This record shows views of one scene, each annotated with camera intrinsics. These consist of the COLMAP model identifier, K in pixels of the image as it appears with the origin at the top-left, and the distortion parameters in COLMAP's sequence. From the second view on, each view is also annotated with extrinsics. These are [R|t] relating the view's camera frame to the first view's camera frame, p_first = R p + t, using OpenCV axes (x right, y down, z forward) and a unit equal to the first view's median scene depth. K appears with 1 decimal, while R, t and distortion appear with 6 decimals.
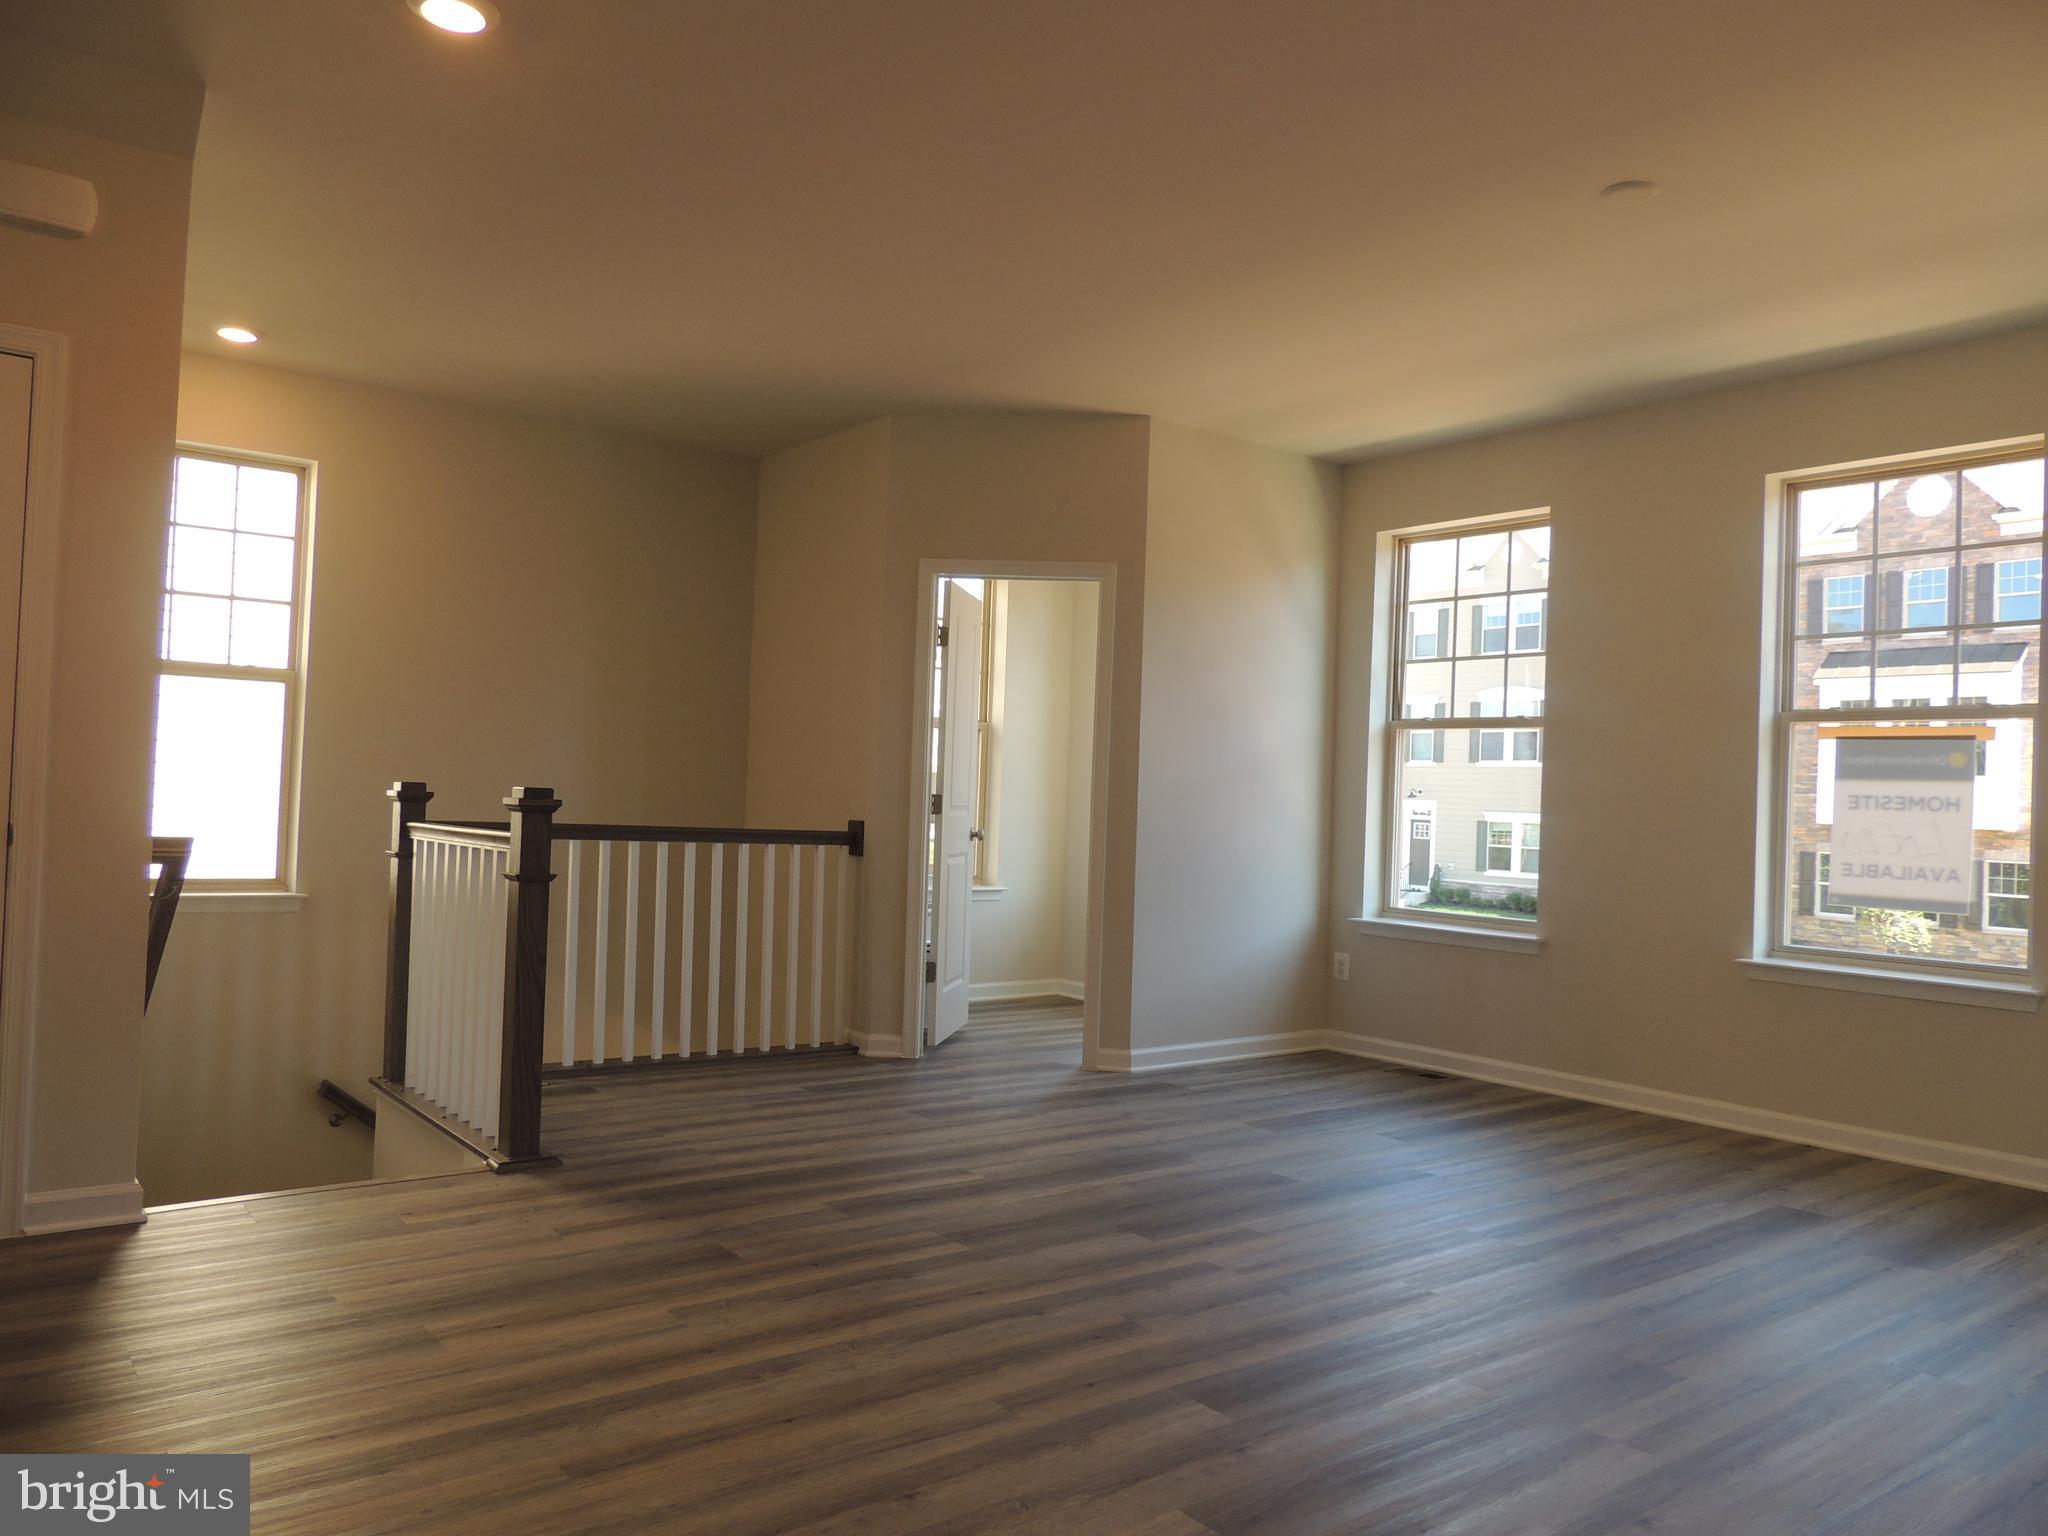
lens RADIAL K [[1465.6, 0, 1024.0], [0, 1465.6, 768.0], [0, 0, 1]] dist [-0.024571, 0.006001]
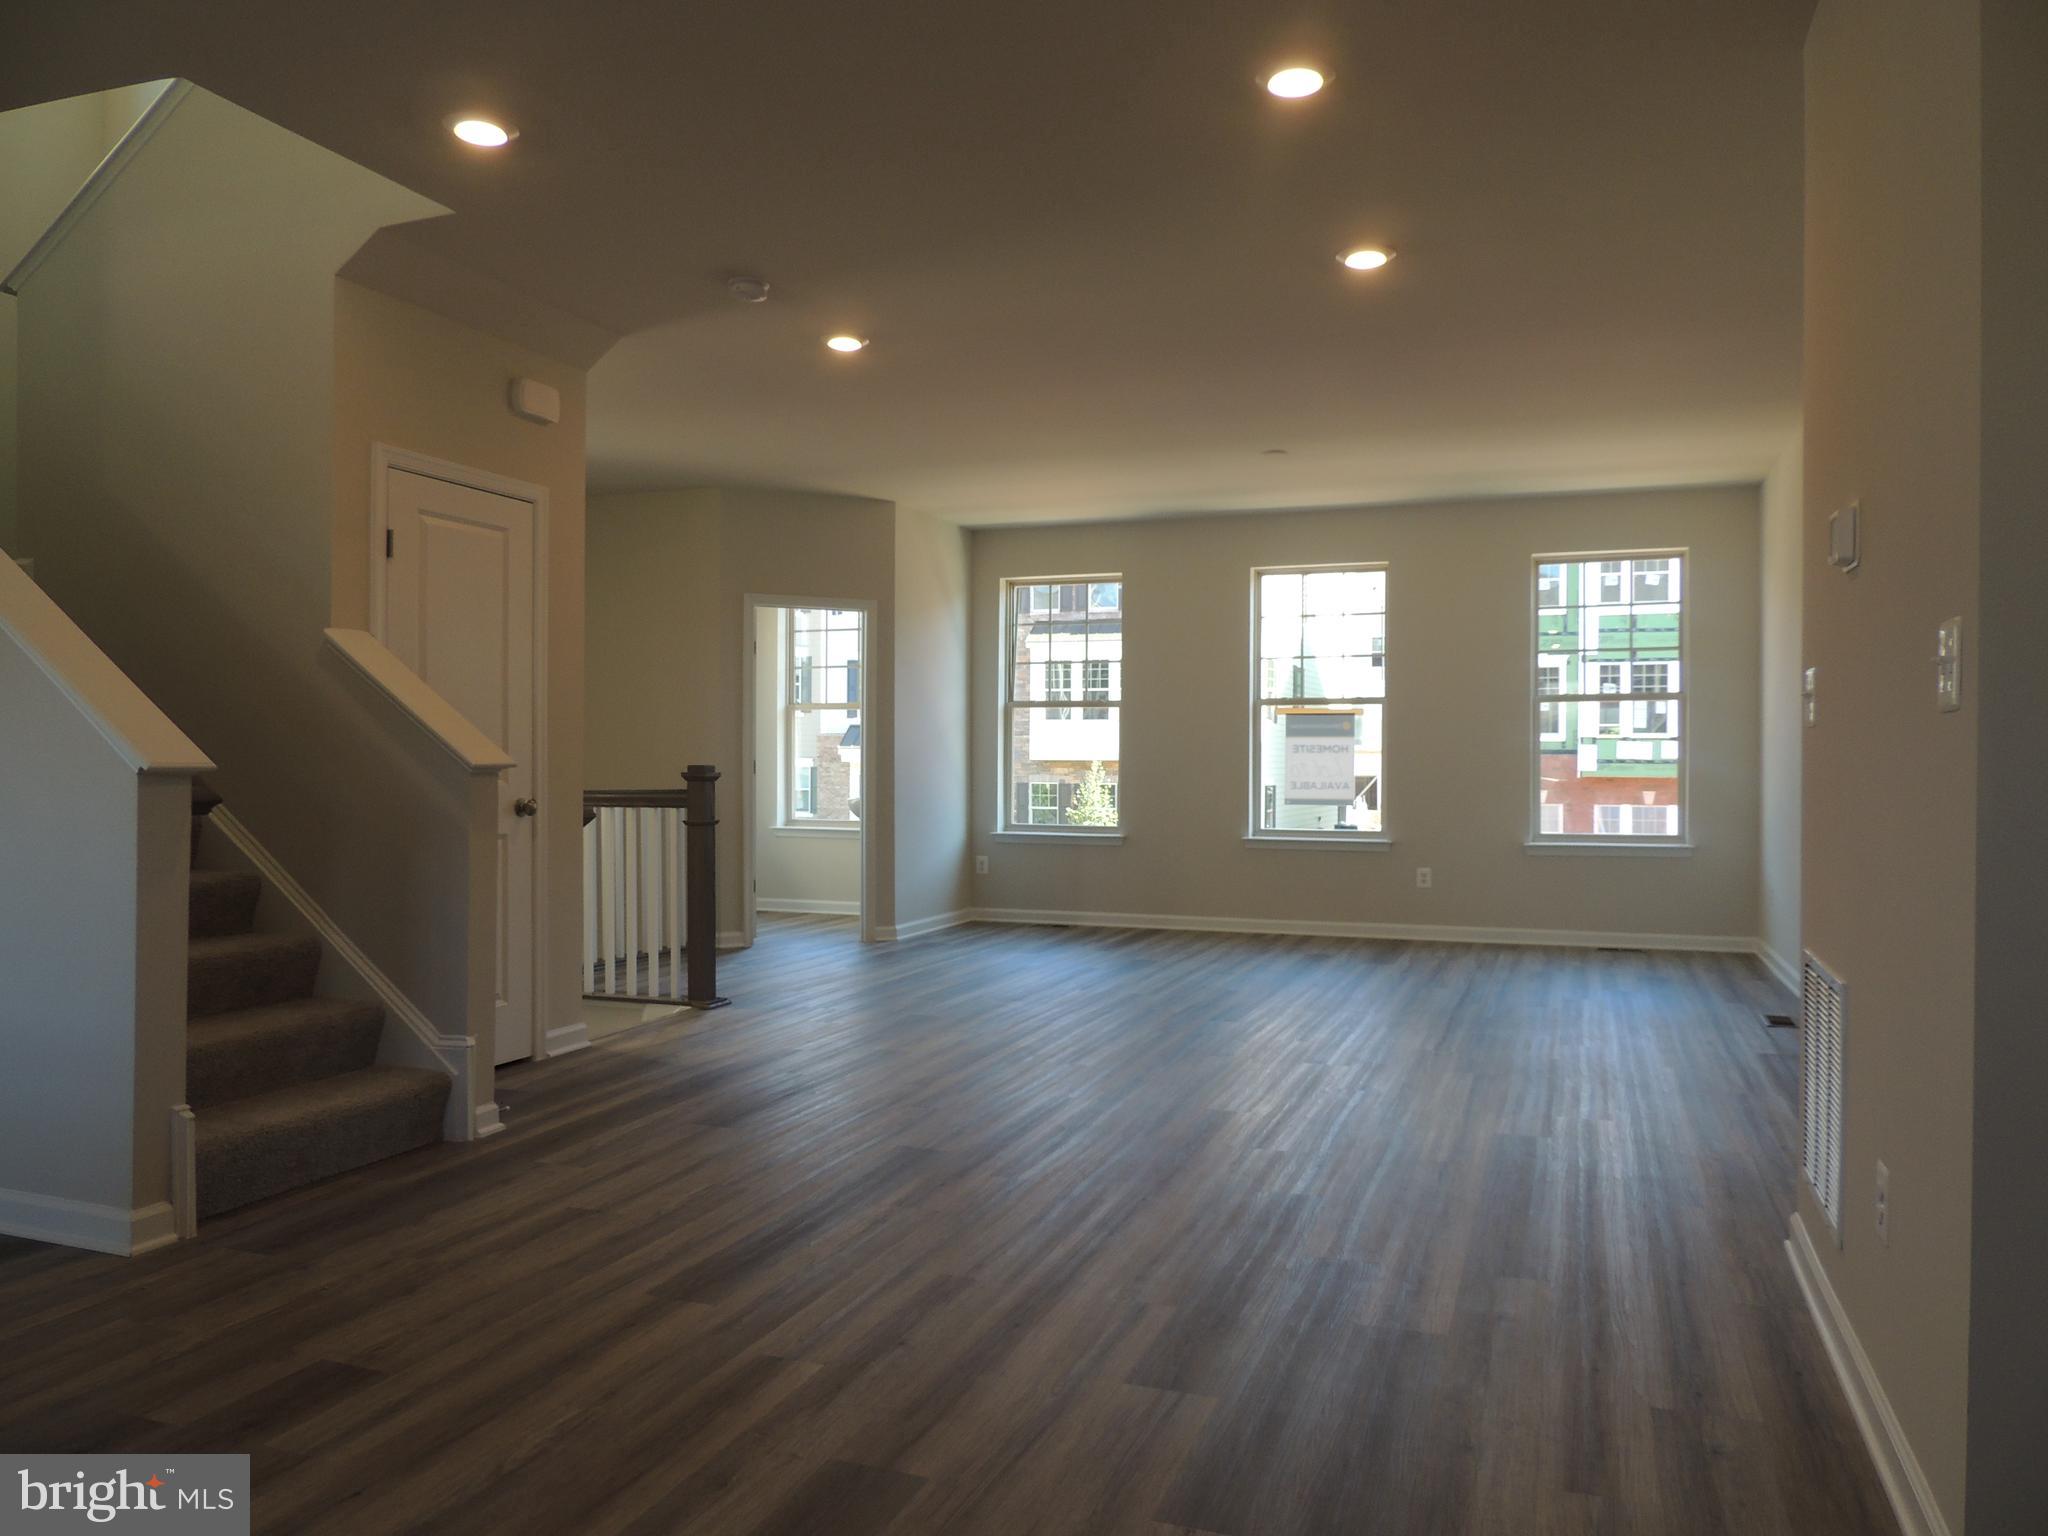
lens RADIAL K [[1465.6, 0, 1024.0], [0, 1465.6, 768.0], [0, 0, 1]] dist [-0.024571, 0.006001]
pose [[0.854422, -0.035362, 0.518374, -0.589901], [0.016901, 0.999045, 0.040294, -0.028165], [-0.519304, -0.025667, 0.854204, -0.352078]]
